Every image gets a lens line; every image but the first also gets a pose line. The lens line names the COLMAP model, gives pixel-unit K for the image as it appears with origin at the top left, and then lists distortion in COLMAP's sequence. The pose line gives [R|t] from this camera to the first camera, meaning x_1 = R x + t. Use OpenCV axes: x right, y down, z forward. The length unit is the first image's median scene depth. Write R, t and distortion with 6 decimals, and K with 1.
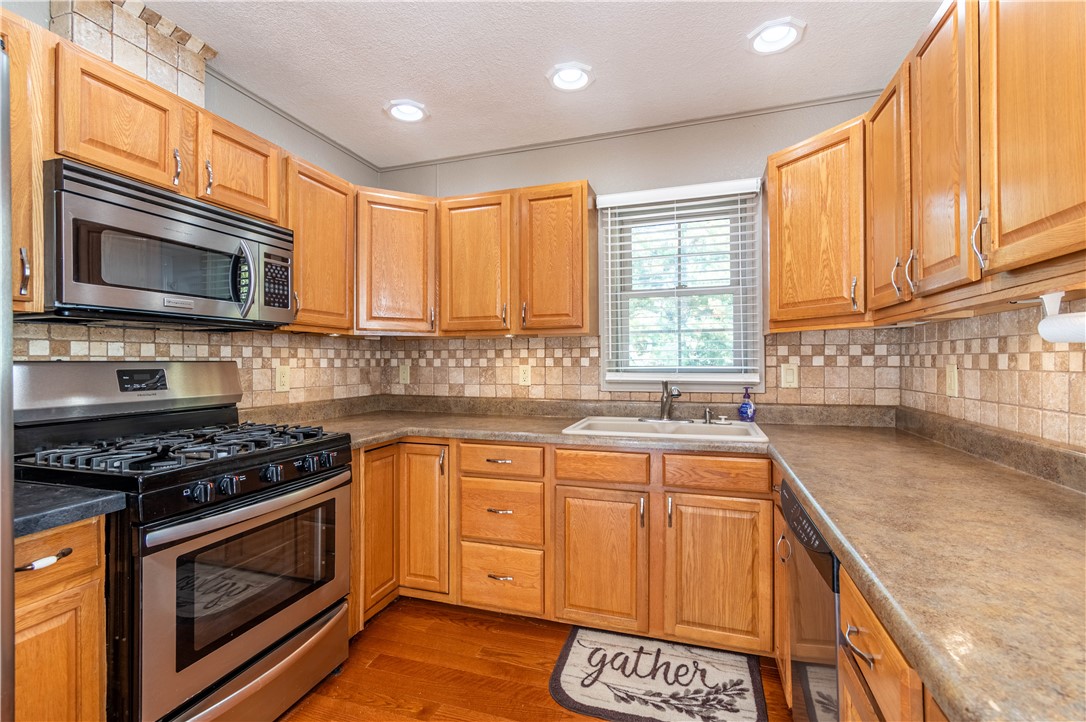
lens RADIAL K [[479.5, 0, 546.7], [0, 479.5, 361.3], [0, 0, 1]] dist [0.001142, 0.000382]
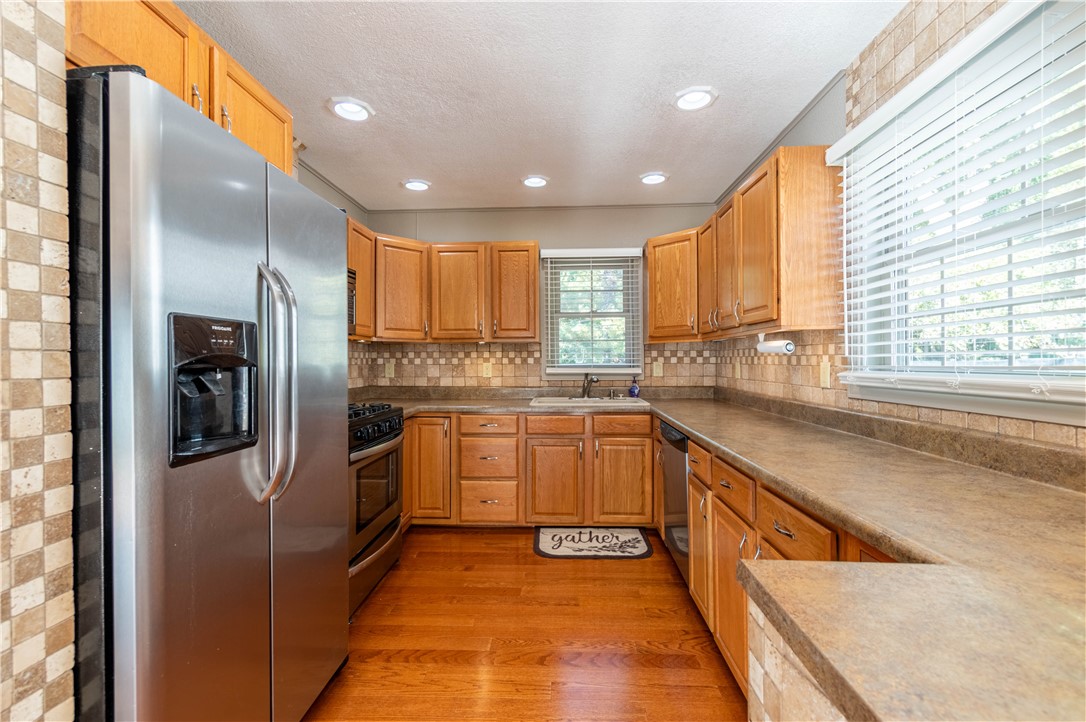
lens RADIAL K [[478.1, 0, 543.0], [0, 478.1, 361.0], [0, 0, 1]] dist [-0.000390, 0.000043]
pose [[0.964676, 0.000261, 0.263438, -0.323652], [-0.000376, 1.000000, 0.000386, 0.001720], [-0.263438, -0.000471, 0.964676, -0.504044]]
